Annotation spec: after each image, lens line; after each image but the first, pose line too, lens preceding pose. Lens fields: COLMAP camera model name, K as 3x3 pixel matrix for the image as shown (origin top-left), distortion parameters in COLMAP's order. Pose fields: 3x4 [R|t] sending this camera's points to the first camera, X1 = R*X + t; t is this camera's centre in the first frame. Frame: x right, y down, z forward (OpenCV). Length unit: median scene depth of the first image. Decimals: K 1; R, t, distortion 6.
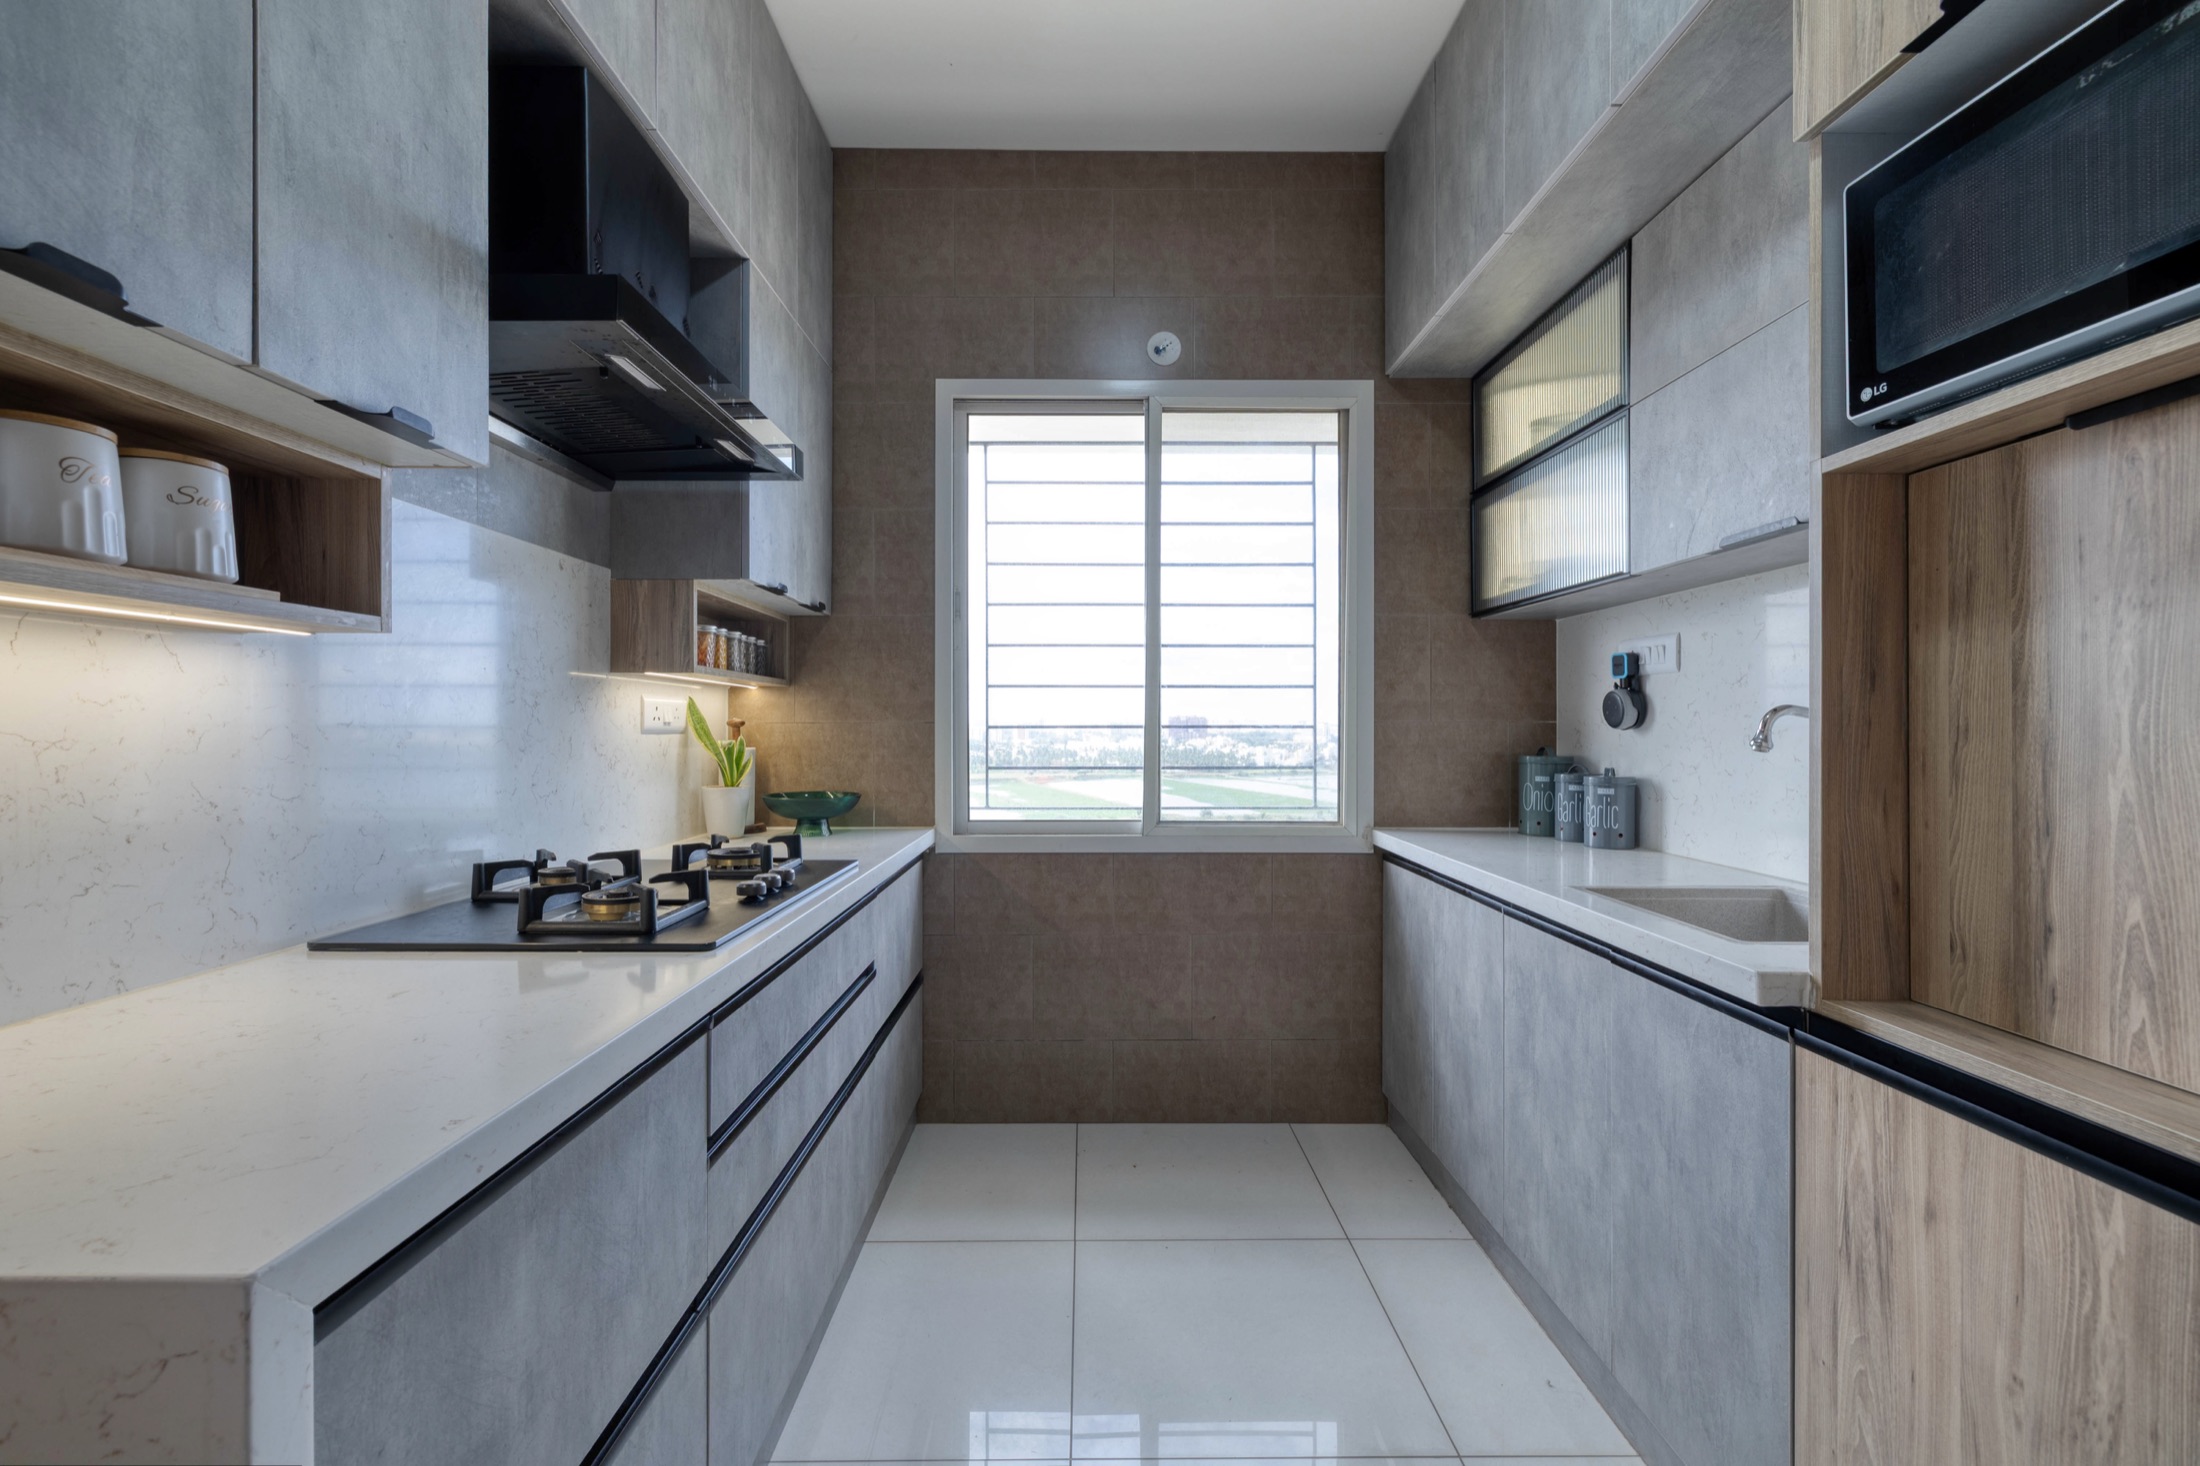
lens RADIAL K [[923.4, 0, 1098.4], [0, 923.4, 727.0], [0, 0, 1]] dist [0.003917, -0.000472]
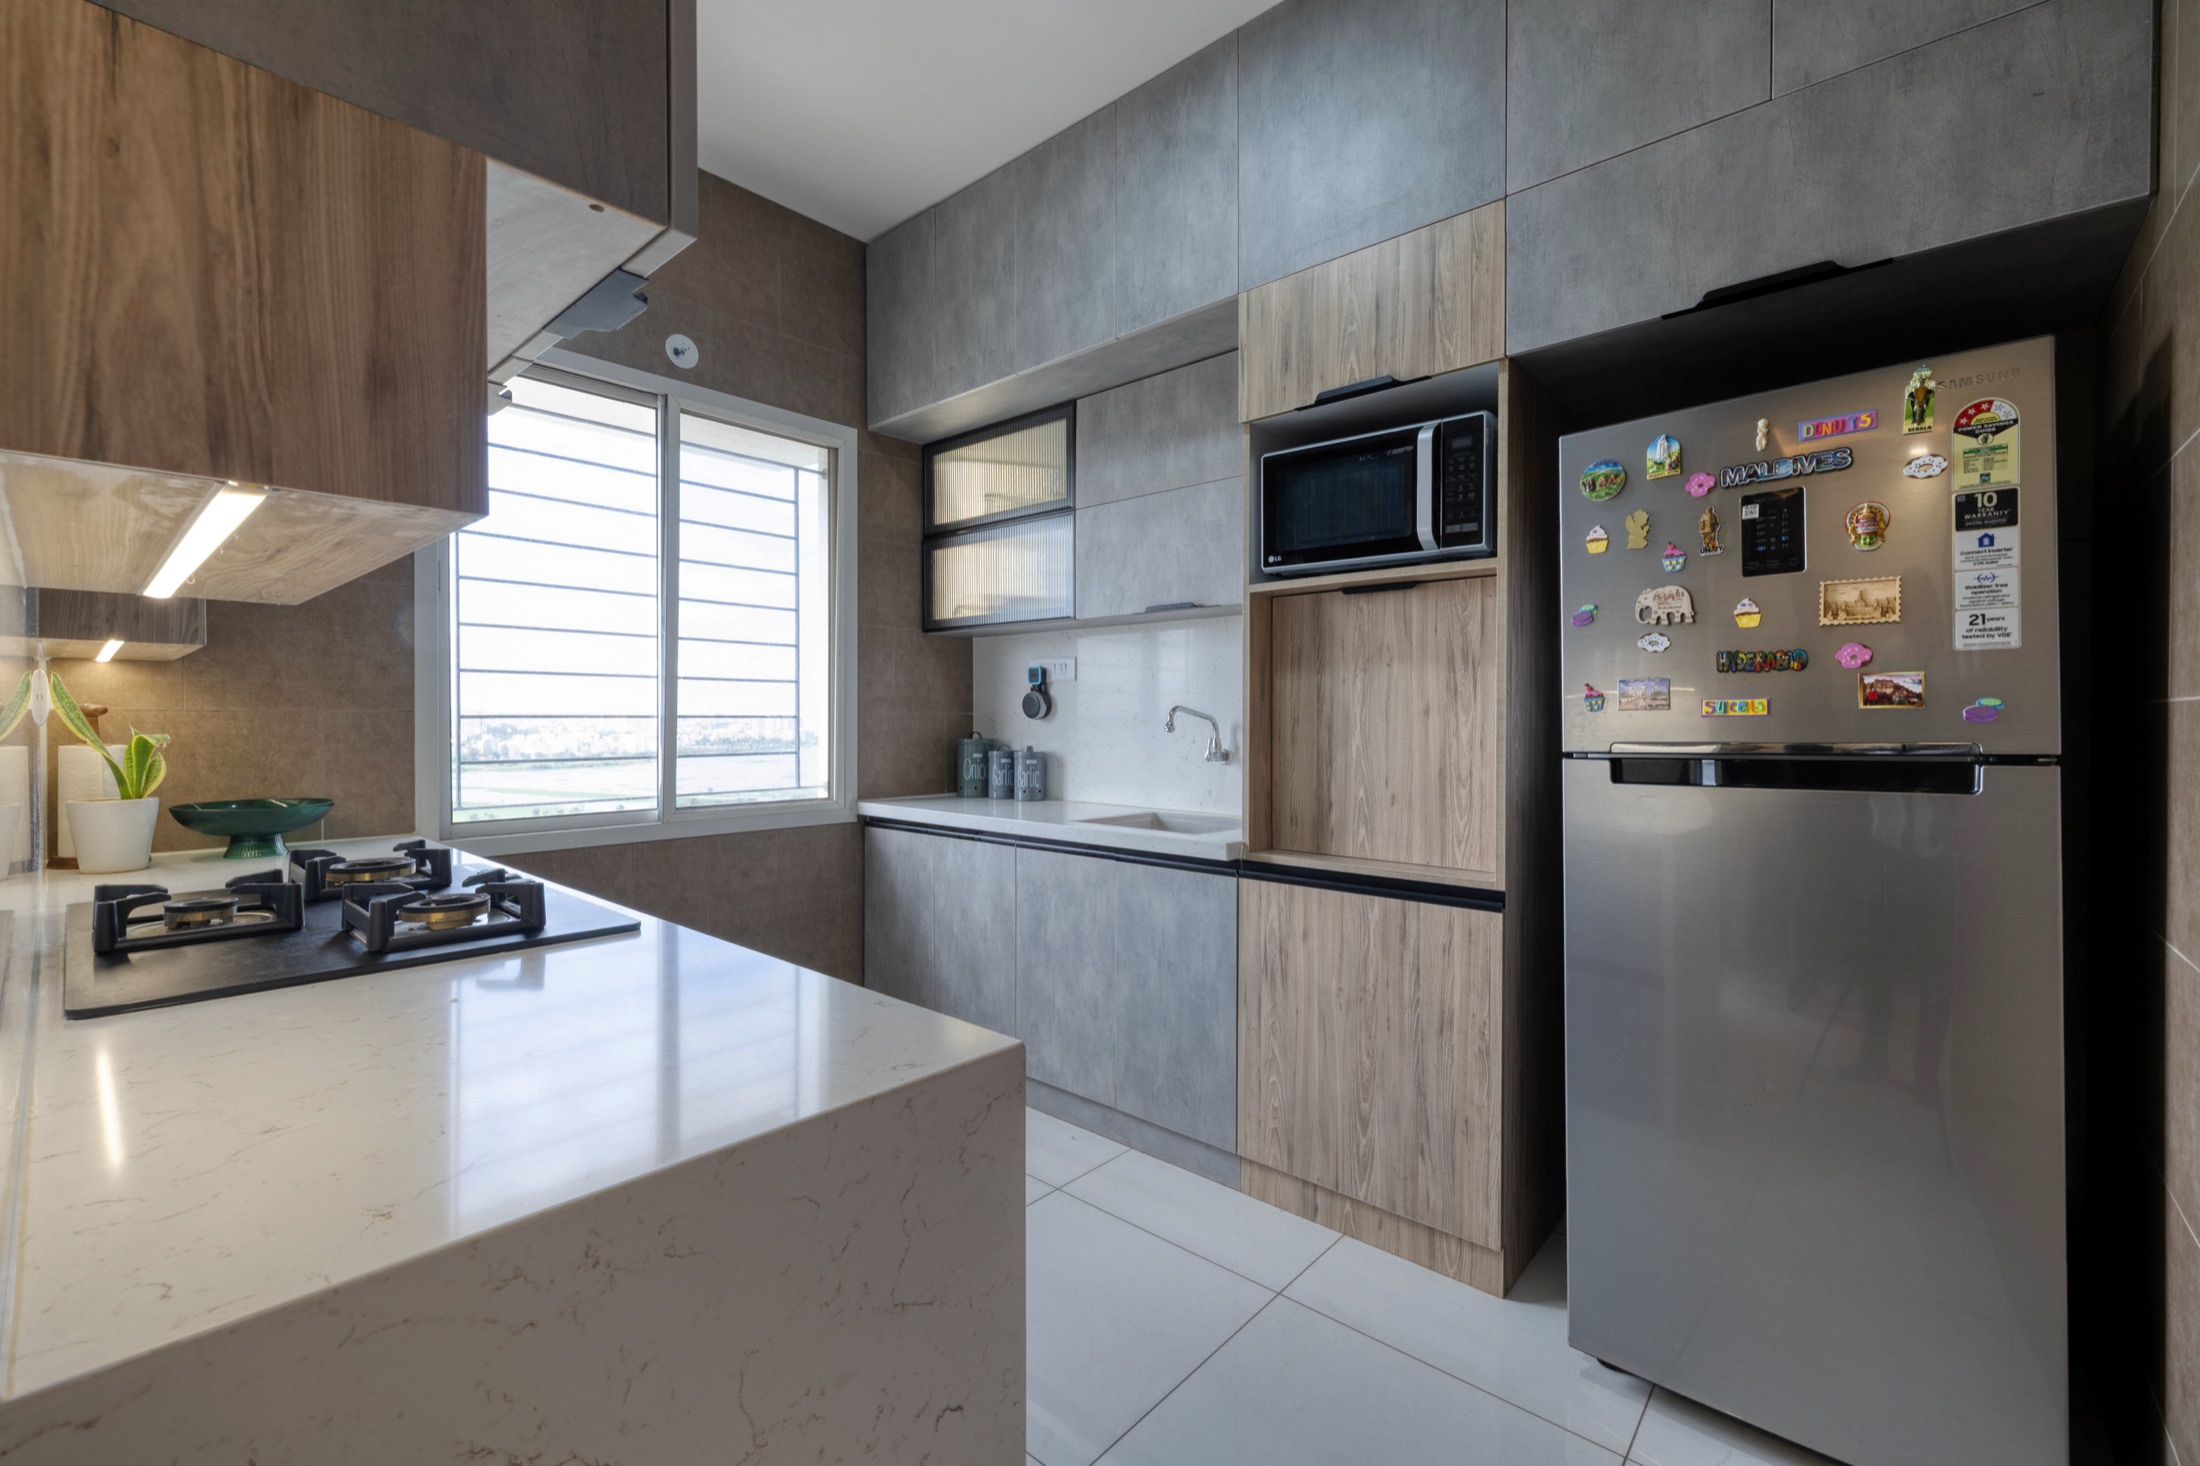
lens RADIAL K [[923.4, 0, 1100.7], [0, 923.4, 725.2], [0, 0, 1]] dist [0.003917, -0.000472]
pose [[0.668368, -0.004960, 0.743814, -0.556392], [-0.002001, 0.999962, 0.008466, -0.000613], [-0.743828, -0.007147, 0.668333, -0.062863]]
